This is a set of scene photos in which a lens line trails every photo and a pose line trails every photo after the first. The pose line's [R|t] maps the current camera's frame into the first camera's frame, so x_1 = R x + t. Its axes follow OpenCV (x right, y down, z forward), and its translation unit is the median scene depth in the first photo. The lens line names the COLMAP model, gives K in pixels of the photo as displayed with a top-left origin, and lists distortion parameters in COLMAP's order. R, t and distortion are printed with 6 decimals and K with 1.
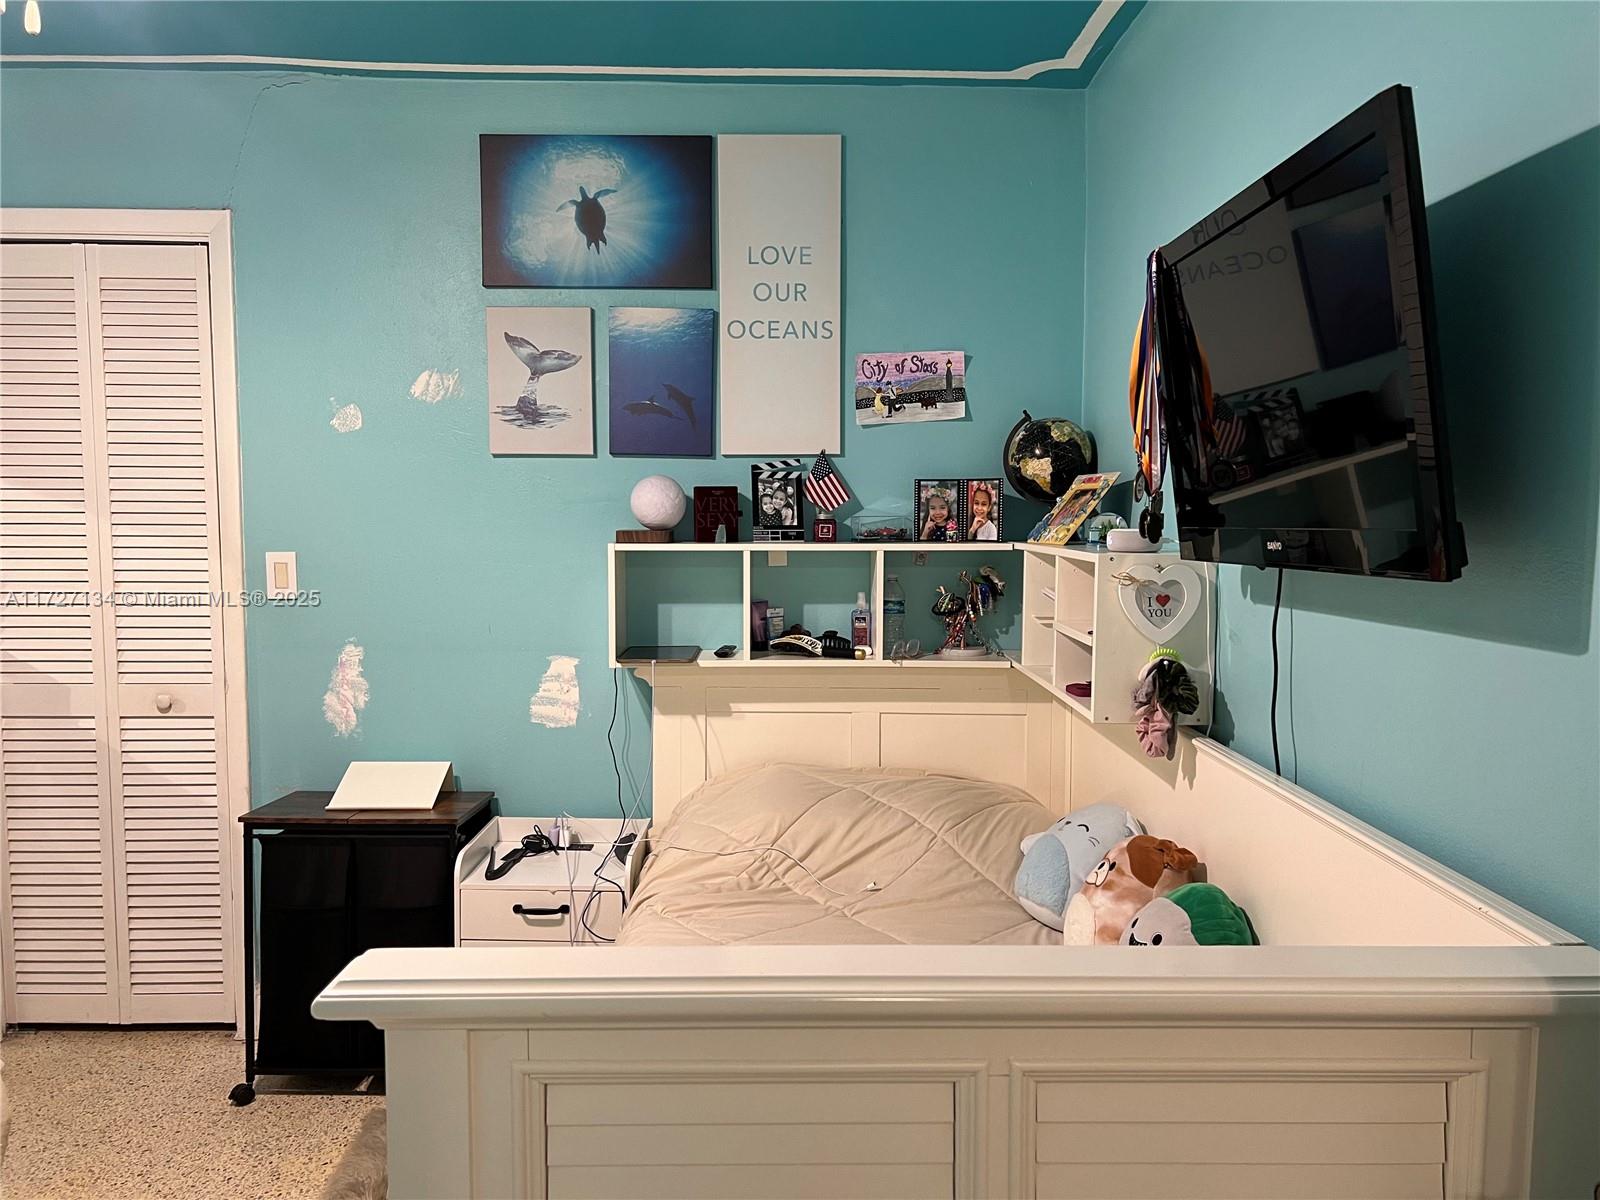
lens RADIAL K [[1199.0, 0, 801.7], [0, 1199.0, 605.9], [0, 0, 1]] dist [0.031662, -0.044851]
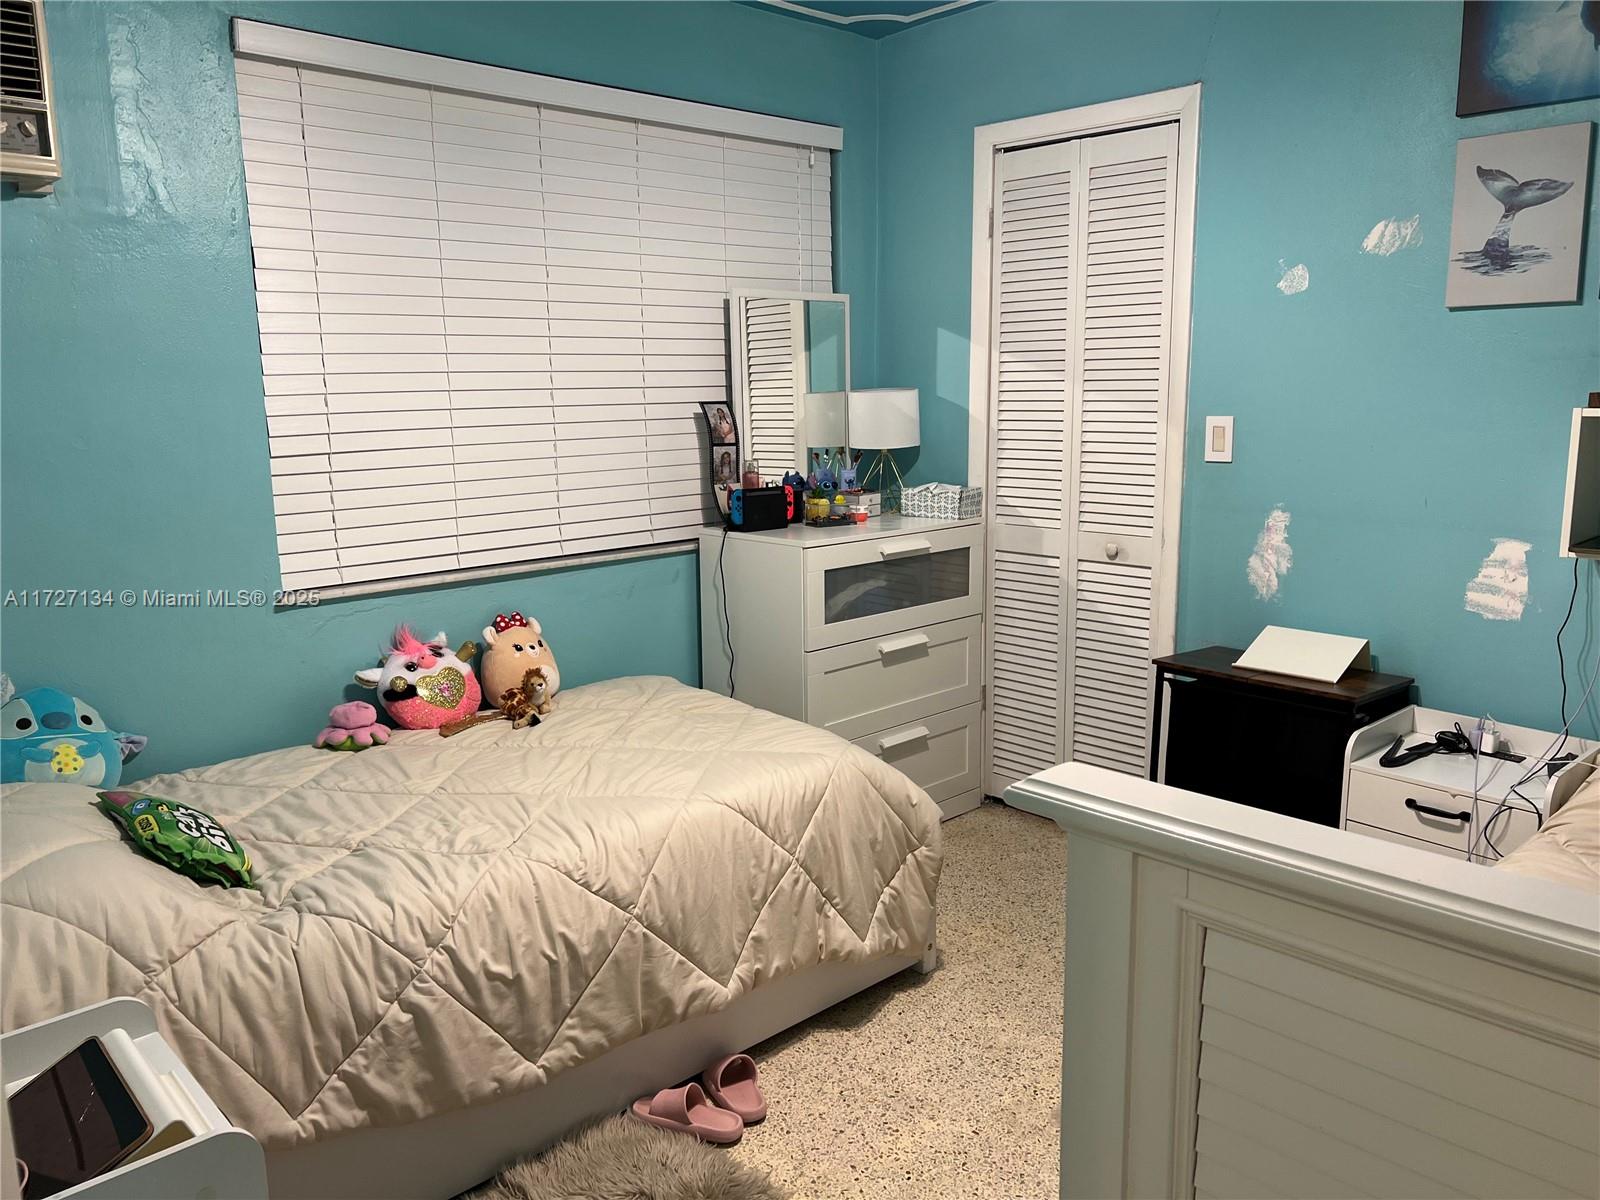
lens RADIAL K [[1199.0, 0, 800.9], [0, 1199.0, 598.8], [0, 0, 1]] dist [0.031662, -0.044851]
pose [[0.671882, 0.119352, -0.730978, 0.103062], [-0.047438, 0.991839, 0.118342, 0.005779], [0.739137, -0.044835, 0.672061, 0.026816]]
